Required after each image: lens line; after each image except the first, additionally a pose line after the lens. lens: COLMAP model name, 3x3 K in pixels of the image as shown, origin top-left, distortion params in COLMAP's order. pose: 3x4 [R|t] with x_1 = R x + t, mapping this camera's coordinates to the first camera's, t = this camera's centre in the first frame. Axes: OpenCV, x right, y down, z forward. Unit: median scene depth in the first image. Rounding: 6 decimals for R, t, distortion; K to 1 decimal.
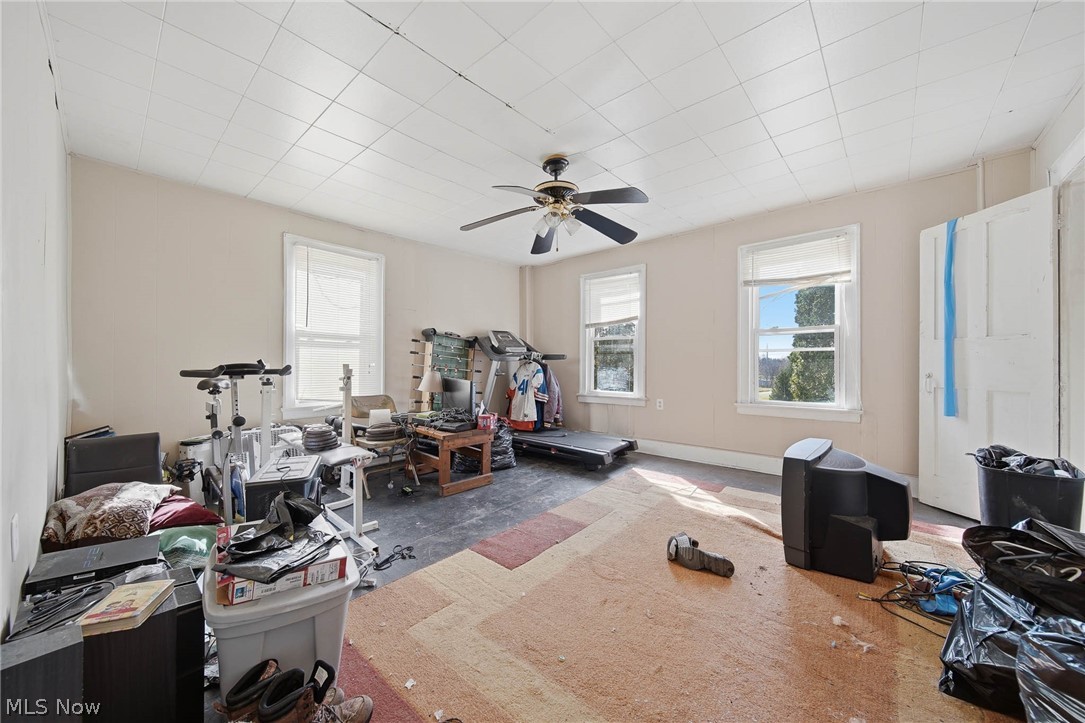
lens RADIAL K [[397.1, 0, 543.1], [0, 397.1, 366.3], [0, 0, 1]] dist [0.000553, 0.000006]
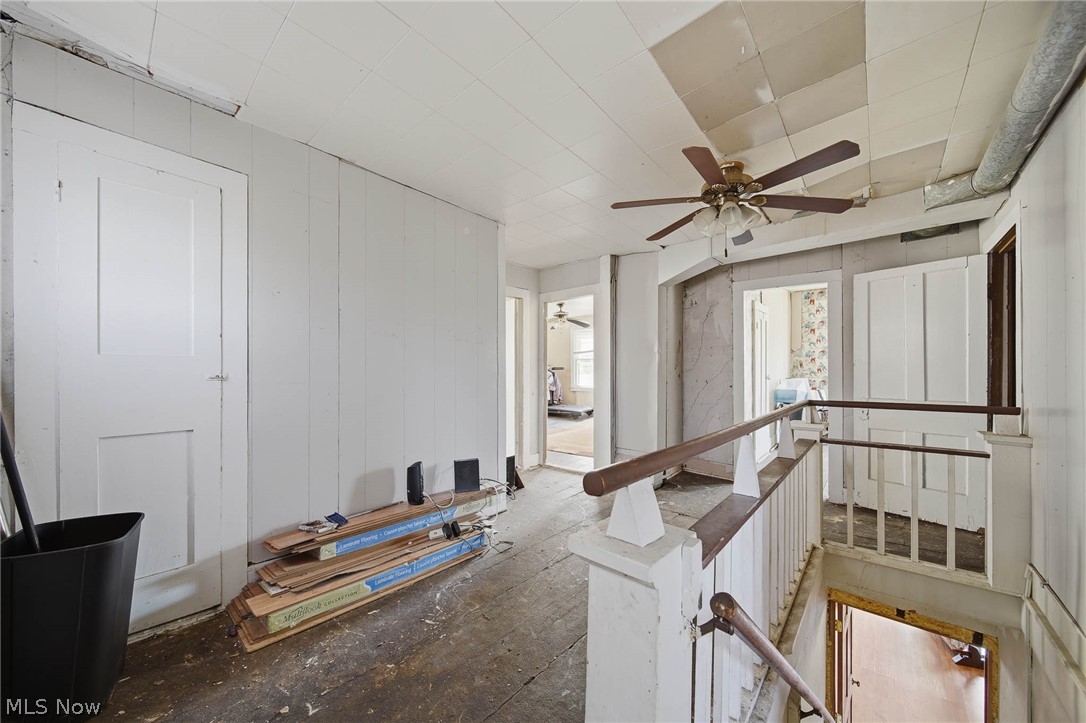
lens RADIAL K [[397.5, 0, 542.5], [0, 397.5, 364.6], [0, 0, 1]] dist [0.000553, 0.000006]
pose [[0.999826, -0.009877, 0.015796, -0.086374], [0.009846, 0.999949, 0.002053, -0.050408], [-0.015816, -0.001898, 0.999873, -1.061928]]
